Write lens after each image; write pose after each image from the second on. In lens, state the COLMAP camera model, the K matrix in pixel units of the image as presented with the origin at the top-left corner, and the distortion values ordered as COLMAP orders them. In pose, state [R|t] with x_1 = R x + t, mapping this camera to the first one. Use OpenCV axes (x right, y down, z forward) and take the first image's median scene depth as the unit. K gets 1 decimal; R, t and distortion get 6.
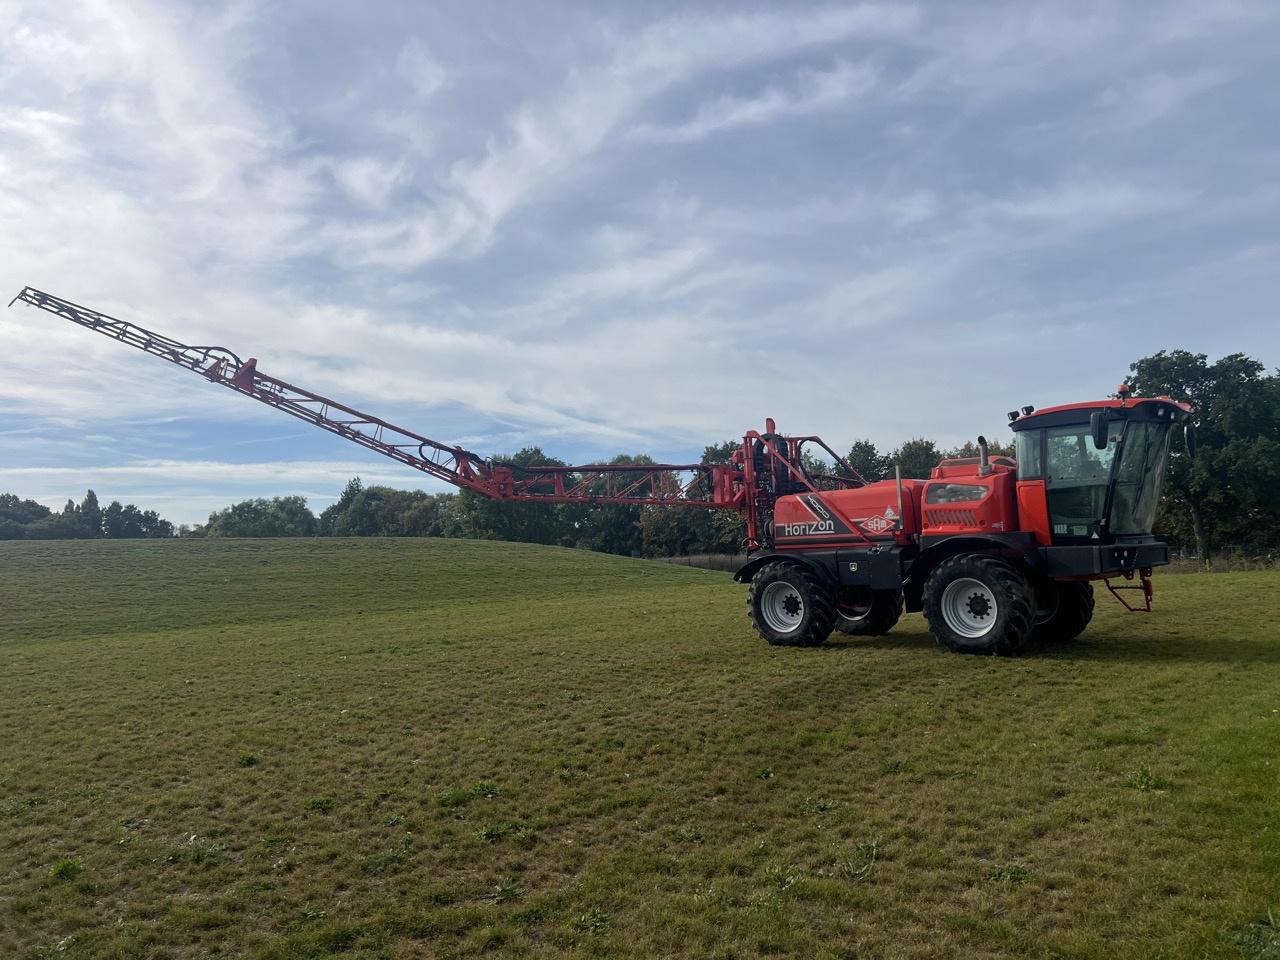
lens RADIAL K [[963.3, 0, 643.2], [0, 963.3, 495.0], [0, 0, 1]] dist [0.005112, -0.001461]
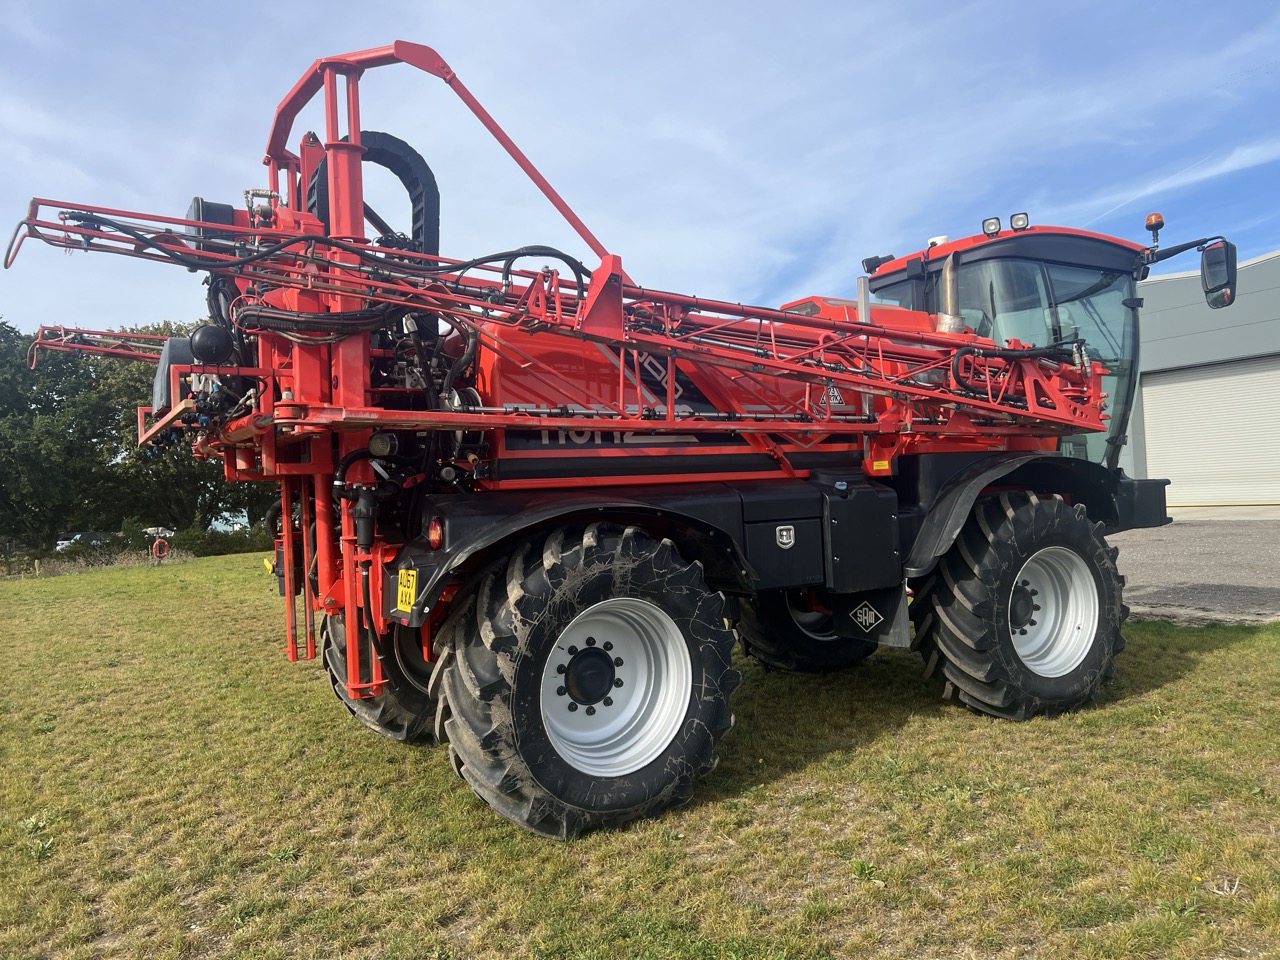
lens RADIAL K [[963.3, 0, 643.2], [0, 963.3, 495.0], [0, 0, 1]] dist [0.005112, -0.001461]
pose [[0.261254, 0.027512, 0.964878, -0.132400], [-0.019326, 0.999542, -0.023267, 0.065886], [-0.965077, -0.012569, 0.261667, 0.921956]]
